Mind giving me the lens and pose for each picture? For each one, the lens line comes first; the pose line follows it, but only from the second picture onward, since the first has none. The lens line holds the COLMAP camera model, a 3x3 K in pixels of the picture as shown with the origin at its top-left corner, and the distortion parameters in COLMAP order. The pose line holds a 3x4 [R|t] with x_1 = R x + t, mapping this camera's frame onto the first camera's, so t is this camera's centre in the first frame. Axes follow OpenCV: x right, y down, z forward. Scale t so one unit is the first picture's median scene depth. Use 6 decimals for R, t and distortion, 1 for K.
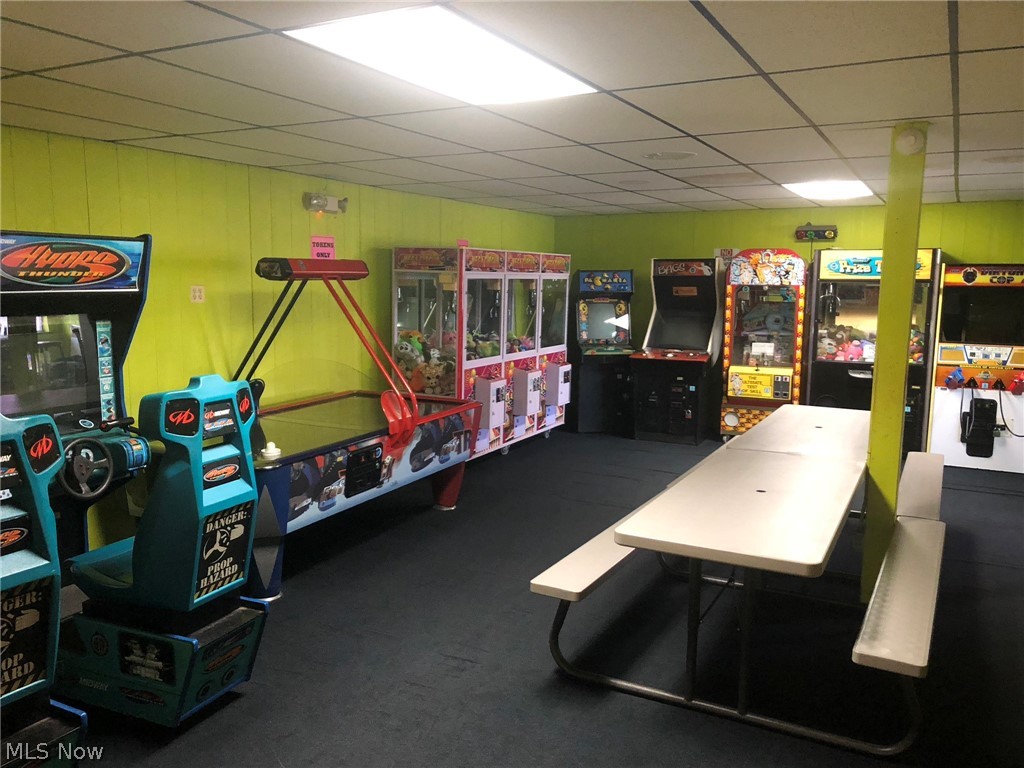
lens RADIAL K [[821.8, 0, 505.6], [0, 821.8, 383.6], [0, 0, 1]] dist [0.037170, -0.037946]
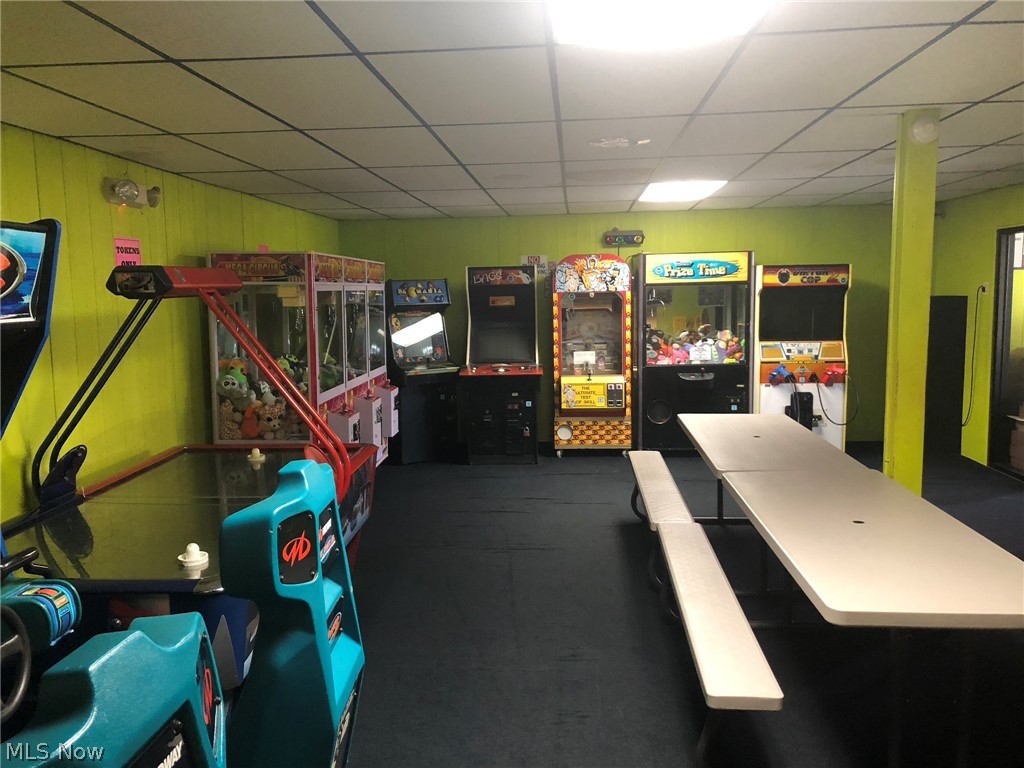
lens RADIAL K [[821.8, 0, 511.8], [0, 821.8, 383.7], [0, 0, 1]] dist [0.037170, -0.037946]
pose [[0.916234, -0.071866, 0.394146, -0.189264], [0.078125, 0.996944, 0.000165, -0.022587], [-0.392953, 0.030641, 0.919048, 0.182768]]
